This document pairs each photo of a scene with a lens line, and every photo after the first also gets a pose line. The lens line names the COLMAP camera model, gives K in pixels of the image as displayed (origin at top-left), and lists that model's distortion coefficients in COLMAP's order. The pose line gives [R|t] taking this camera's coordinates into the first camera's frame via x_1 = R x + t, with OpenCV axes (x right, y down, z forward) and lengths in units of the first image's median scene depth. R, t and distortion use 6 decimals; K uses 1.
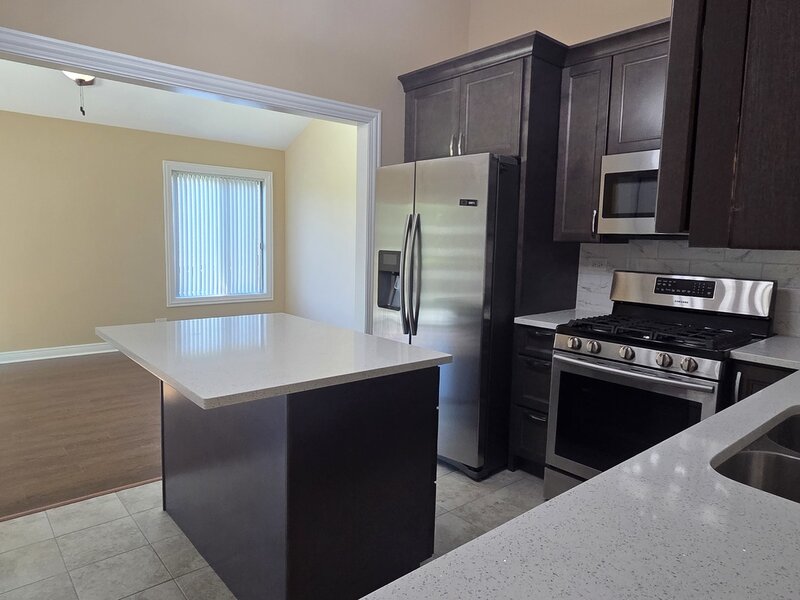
lens RADIAL K [[538.7, 0, 400.0], [0, 538.7, 300.0], [0, 0, 1]] dist [0.002981, -0.002186]
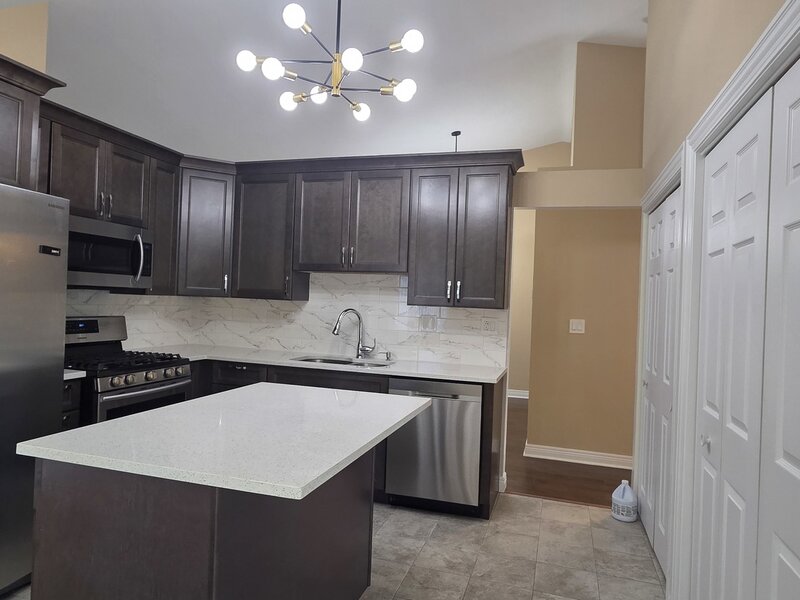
lens RADIAL K [[538.7, 0, 400.0], [0, 538.7, 300.0], [0, 0, 1]] dist [0.002981, -0.002186]
pose [[-0.540022, -0.043191, 0.840542, -0.861363], [0.046082, 0.995667, 0.080768, -0.141348], [-0.840388, 0.082350, -0.535692, 0.963707]]
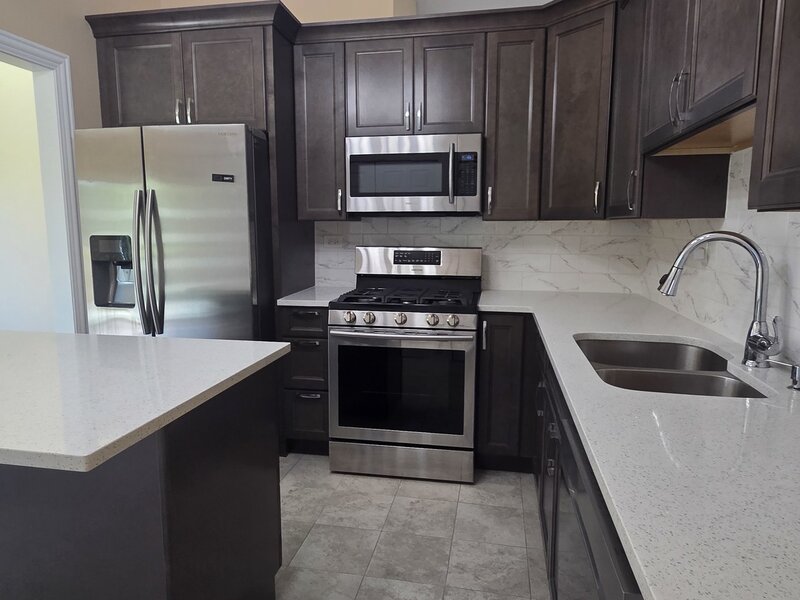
lens RADIAL K [[538.7, 0, 400.0], [0, 538.7, 300.0], [0, 0, 1]] dist [0.002981, -0.002186]
pose [[0.776607, -0.108611, 0.620553, -0.217121], [0.088179, 0.994070, 0.063632, -0.009174], [-0.623784, 0.005302, 0.781579, 0.107365]]
